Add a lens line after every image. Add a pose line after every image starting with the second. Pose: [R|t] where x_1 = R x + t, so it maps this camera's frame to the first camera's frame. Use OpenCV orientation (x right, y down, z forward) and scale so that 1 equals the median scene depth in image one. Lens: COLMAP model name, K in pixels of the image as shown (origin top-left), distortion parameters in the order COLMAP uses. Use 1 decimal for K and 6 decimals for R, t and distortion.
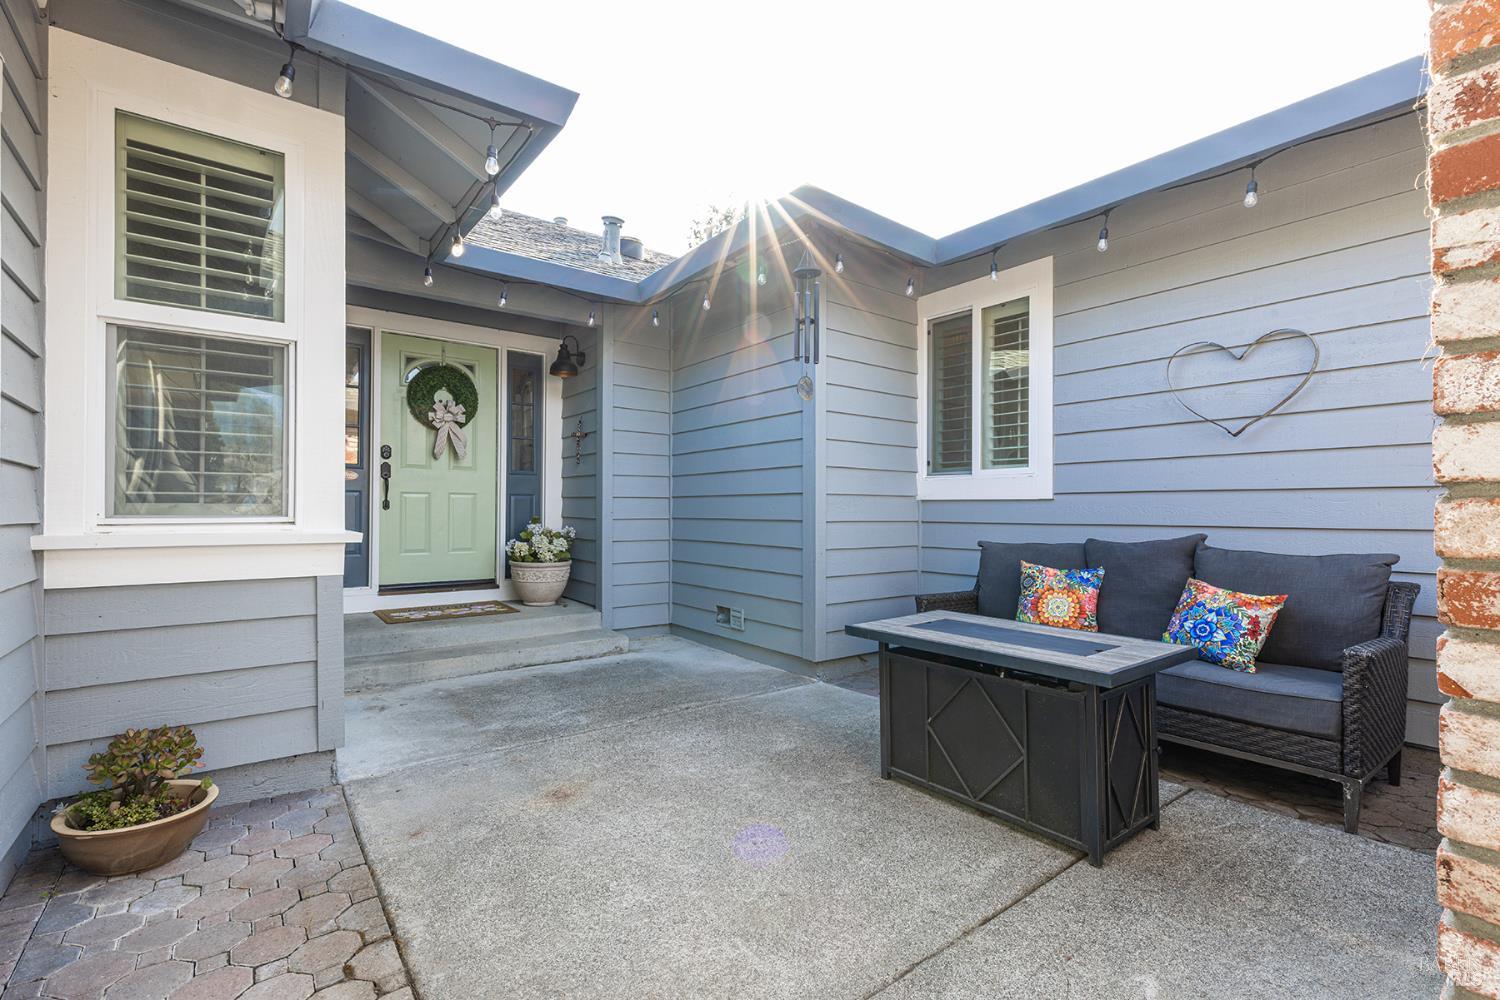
lens RADIAL K [[689.0, 0, 752.4], [0, 689.0, 502.0], [0, 0, 1]] dist [0.005416, -0.000106]
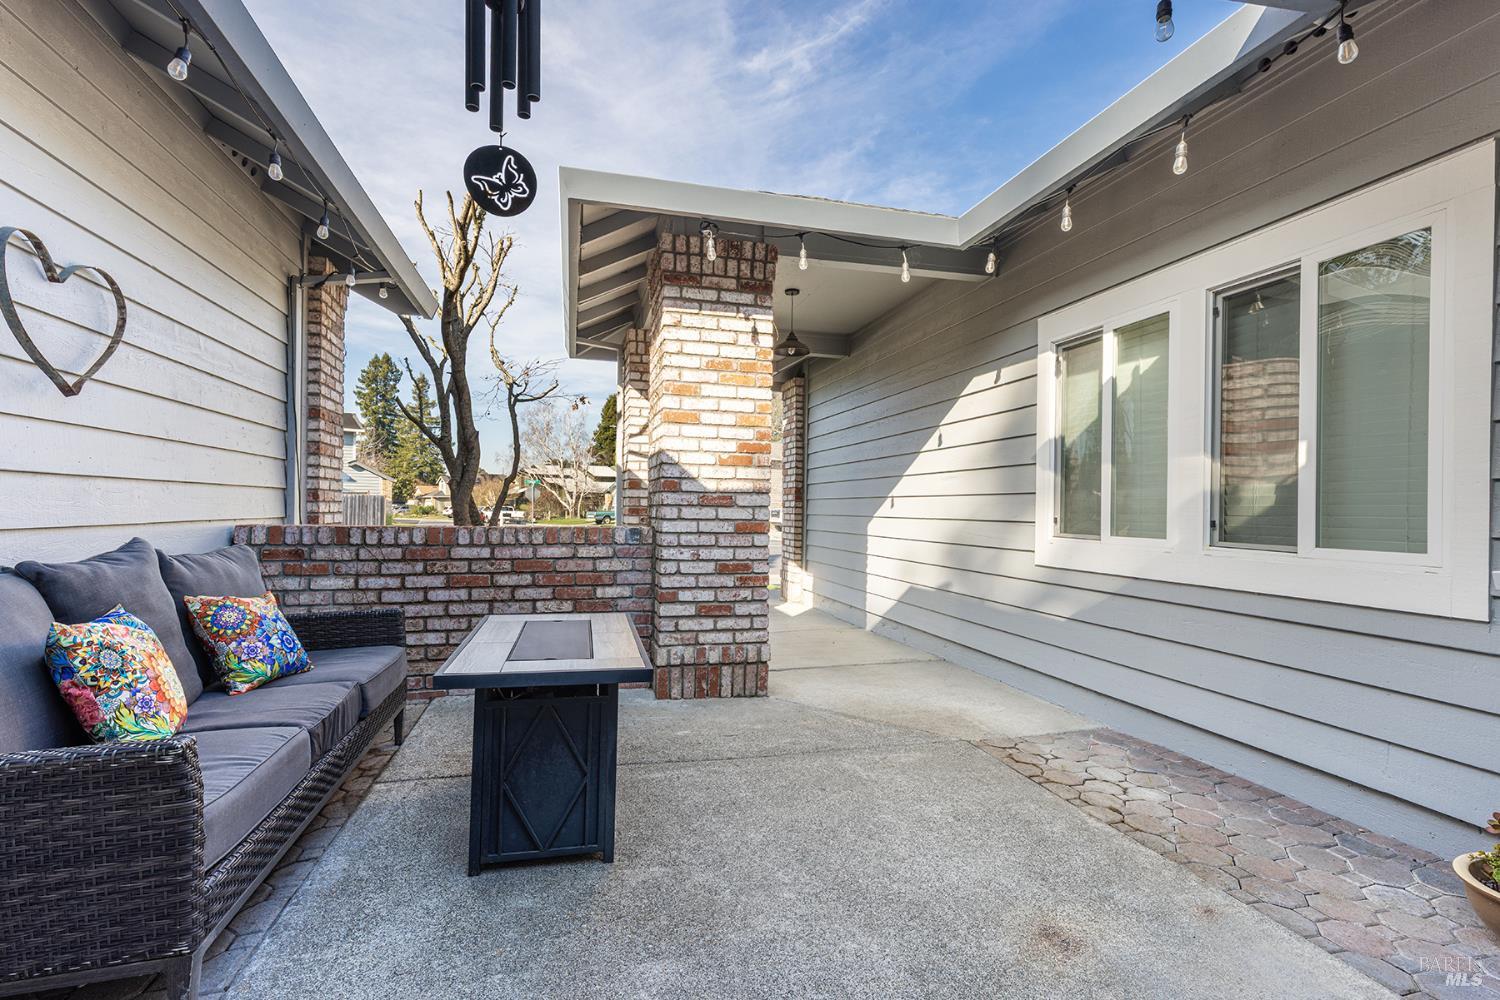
lens RADIAL K [[689.0, 0, 749.8], [0, 689.0, 504.3], [0, 0, 1]] dist [0.005416, -0.000106]
pose [[-0.925021, -0.011058, 0.379755, -0.276064], [-0.018103, 0.999724, -0.014984, 0.014153], [-0.379485, -0.020735, -0.924966, 1.909101]]
